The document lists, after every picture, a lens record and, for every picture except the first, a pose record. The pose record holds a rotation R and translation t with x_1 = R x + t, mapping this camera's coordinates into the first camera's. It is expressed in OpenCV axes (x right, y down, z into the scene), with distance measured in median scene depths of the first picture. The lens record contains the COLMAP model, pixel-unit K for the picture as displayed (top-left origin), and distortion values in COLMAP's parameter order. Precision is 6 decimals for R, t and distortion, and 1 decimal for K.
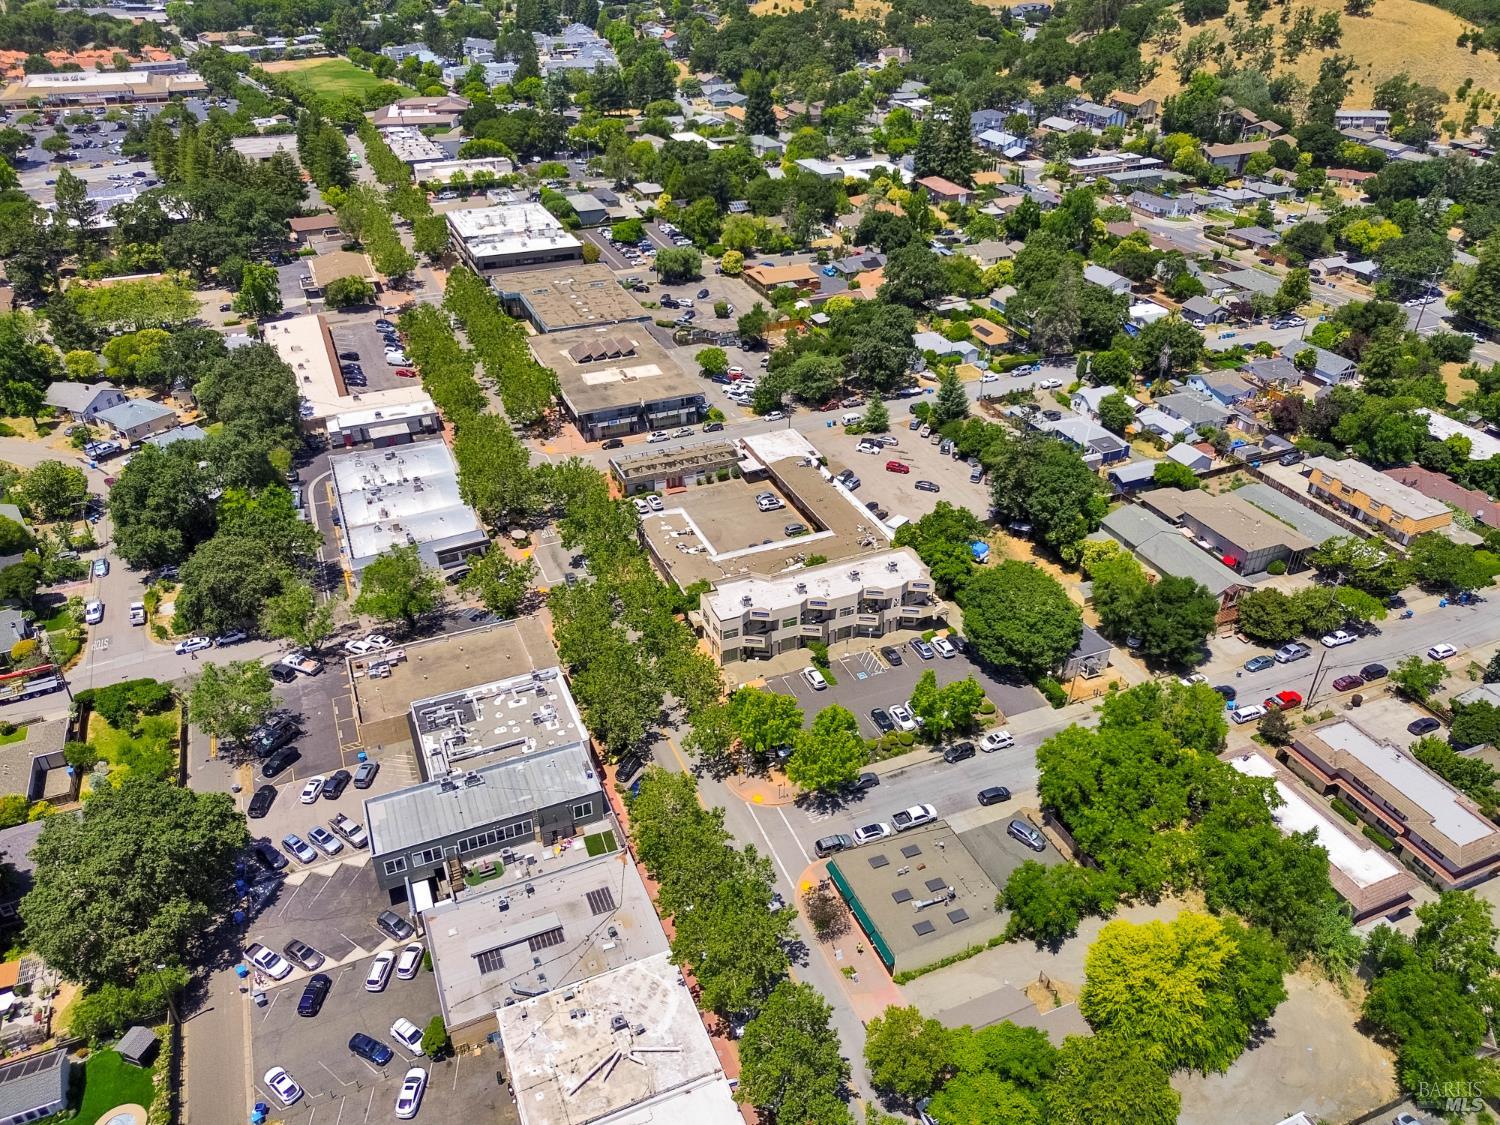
lens RADIAL K [[1080.6, 0, 753.8], [0, 1080.6, 562.7], [0, 0, 1]] dist [0.051273, -0.039328]
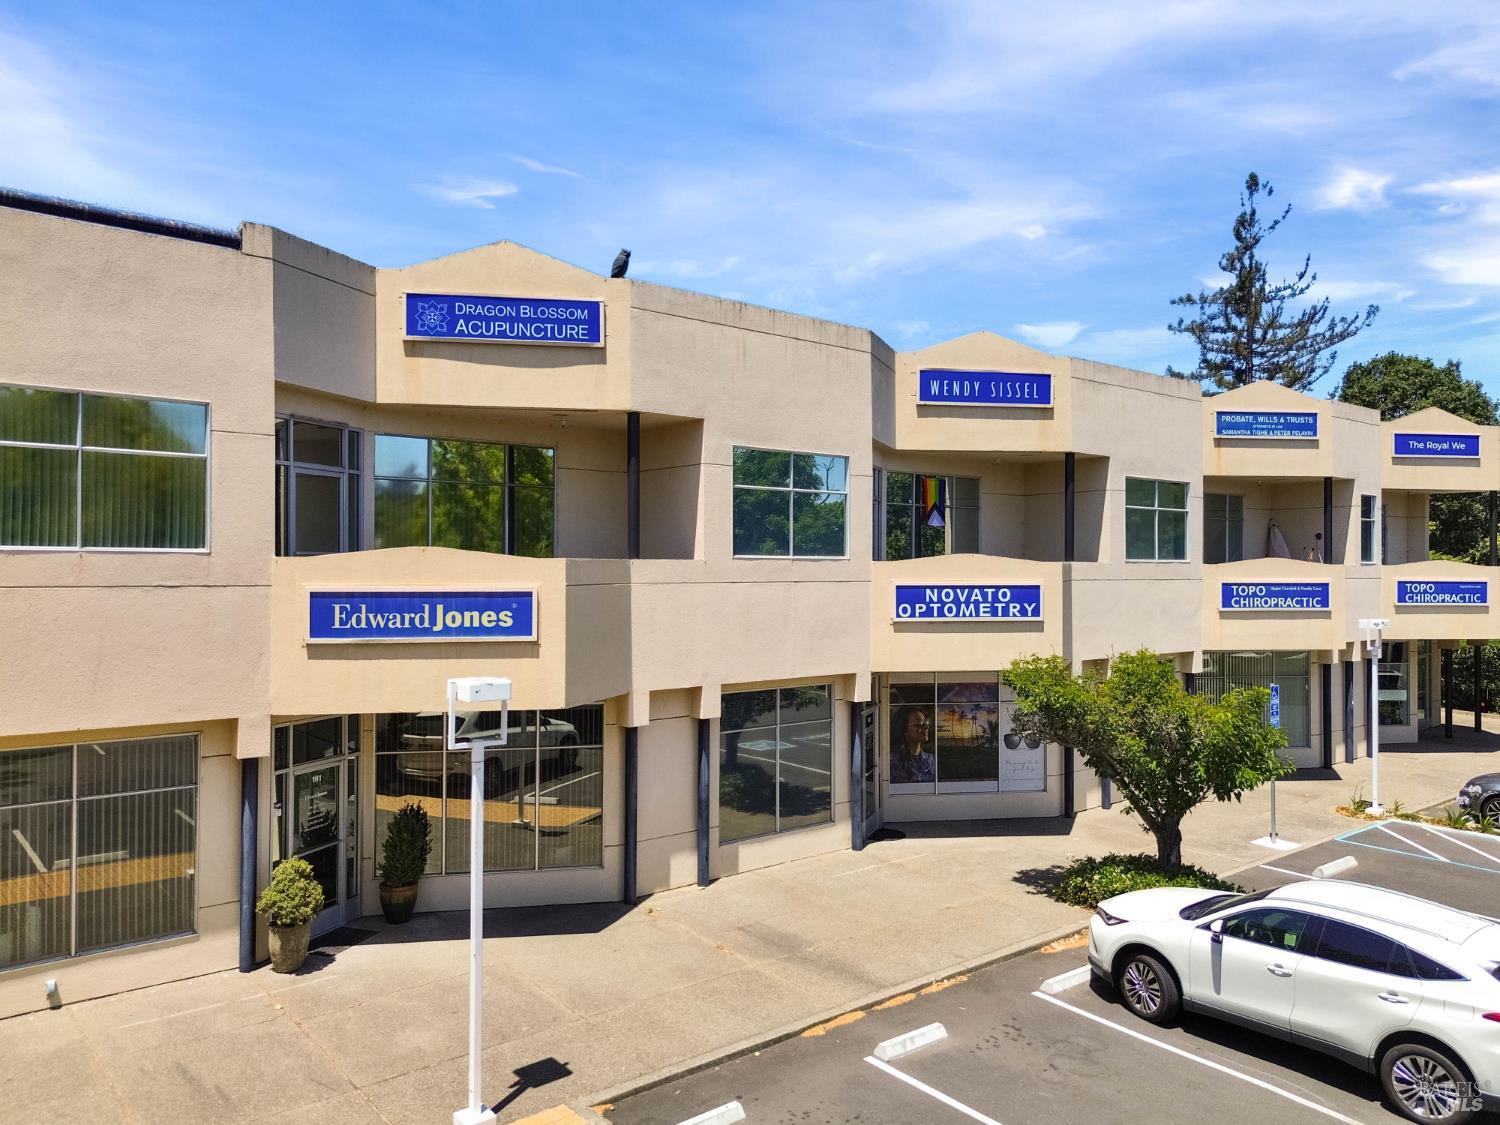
lens RADIAL K [[1080.6, 0, 751.3], [0, 1080.6, 572.5], [0, 0, 1]] dist [0.051273, -0.039328]
pose [[0.959250, -0.004329, 0.282527, 0.000580], [0.153736, 0.846929, -0.508996, 0.076374], [-0.237077, 0.531688, 0.813082, 0.620855]]
